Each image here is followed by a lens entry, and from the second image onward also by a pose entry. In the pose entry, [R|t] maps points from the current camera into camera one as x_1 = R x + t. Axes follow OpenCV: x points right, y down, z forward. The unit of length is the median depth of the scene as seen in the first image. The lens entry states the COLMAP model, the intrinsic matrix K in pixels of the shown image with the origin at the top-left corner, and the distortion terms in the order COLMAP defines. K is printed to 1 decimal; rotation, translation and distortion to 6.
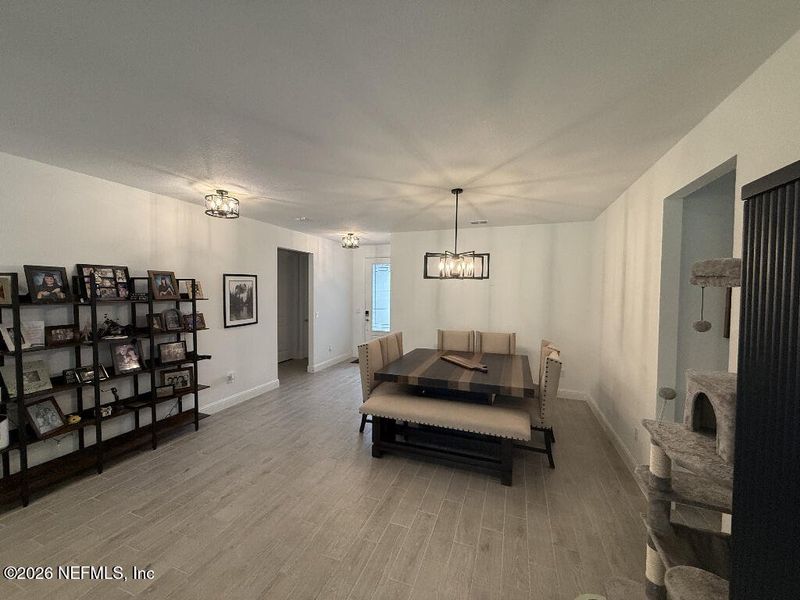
lens RADIAL K [[319.5, 0, 395.7], [0, 319.5, 302.3], [0, 0, 1]] dist [0.001230, 0.000296]
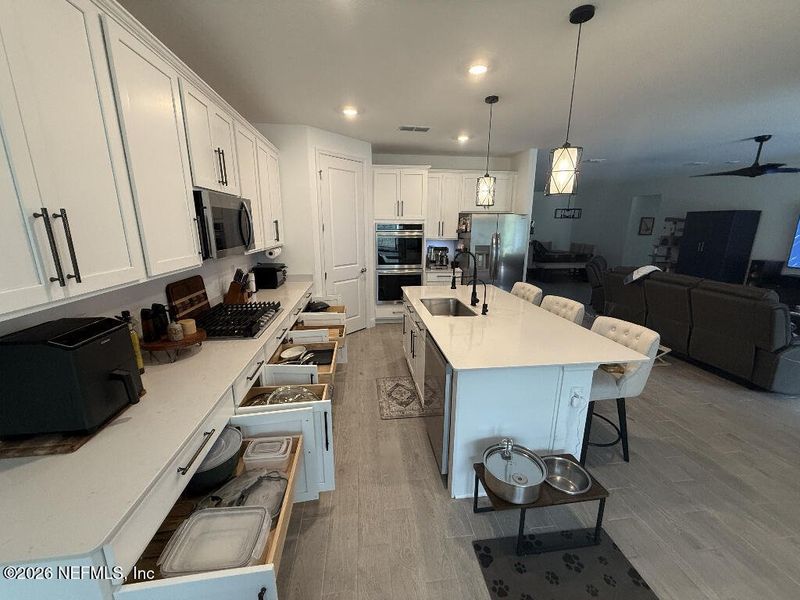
lens RADIAL K [[319.5, 0, 400.9], [0, 319.5, 299.3], [0, 0, 1]] dist [0.001230, 0.000296]
pose [[0.882439, -0.110208, 0.457336, -2.539900], [0.019829, 0.980021, 0.197904, 0.034572], [-0.470009, -0.165570, 0.866993, -0.869013]]
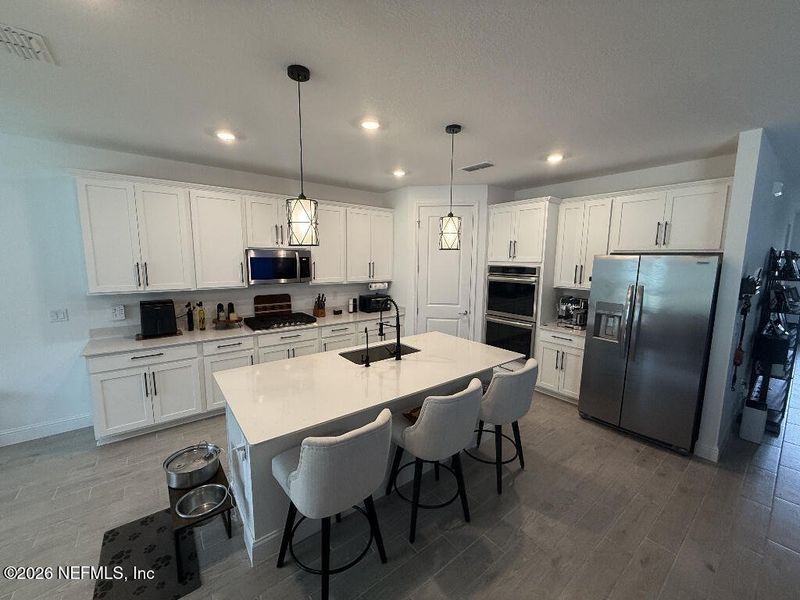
lens RADIAL K [[319.5, 0, 400.7], [0, 319.5, 299.0], [0, 0, 1]] dist [0.001230, 0.000296]
pose [[0.853353, 0.069797, -0.516640, -1.493782], [-0.023905, 0.995194, 0.094964, 0.002346], [0.520785, -0.068688, 0.850920, -0.865846]]
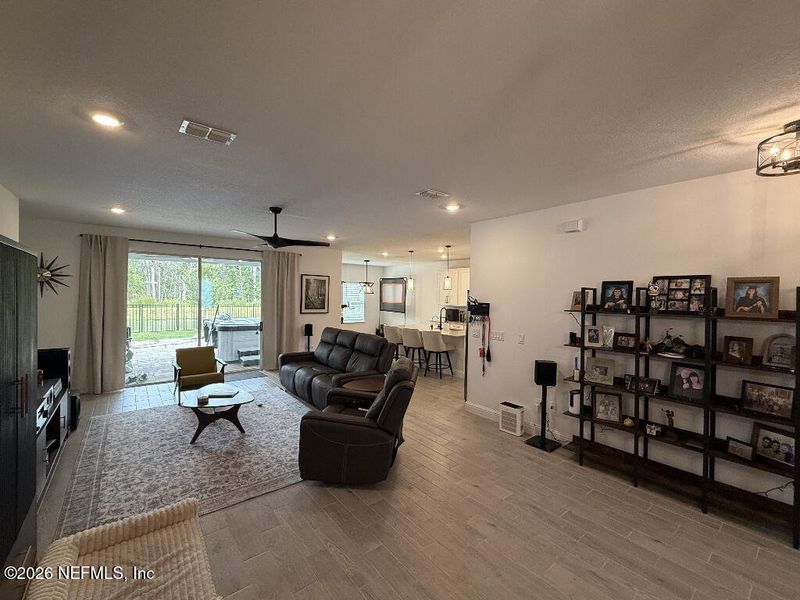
lens RADIAL K [[338.0, 0, 401.0], [0, 338.0, 302.3], [0, 0, 1]] dist [0.000210, 0.000449]
pose [[-0.501428, 0.005489, -0.865182, 0.317166], [-0.053942, 0.997836, 0.037593, -0.032479], [0.863516, 0.065520, -0.500047, 0.789989]]
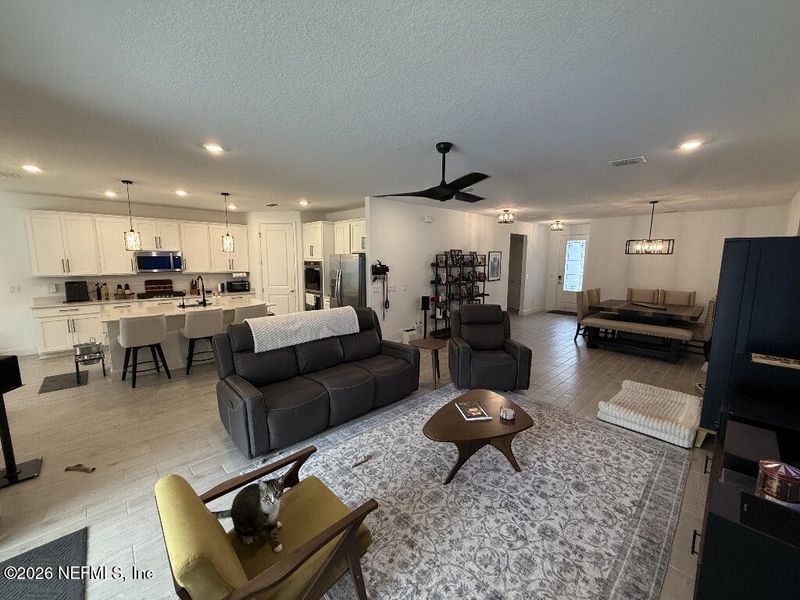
lens RADIAL K [[319.5, 0, 396.8], [0, 319.5, 300.8], [0, 0, 1]] dist [0.001230, 0.000296]
pose [[0.898803, 0.056892, -0.434646, -0.283228], [-0.016223, 0.995180, 0.096716, 0.032269], [0.438053, -0.079877, 0.895393, -1.227816]]
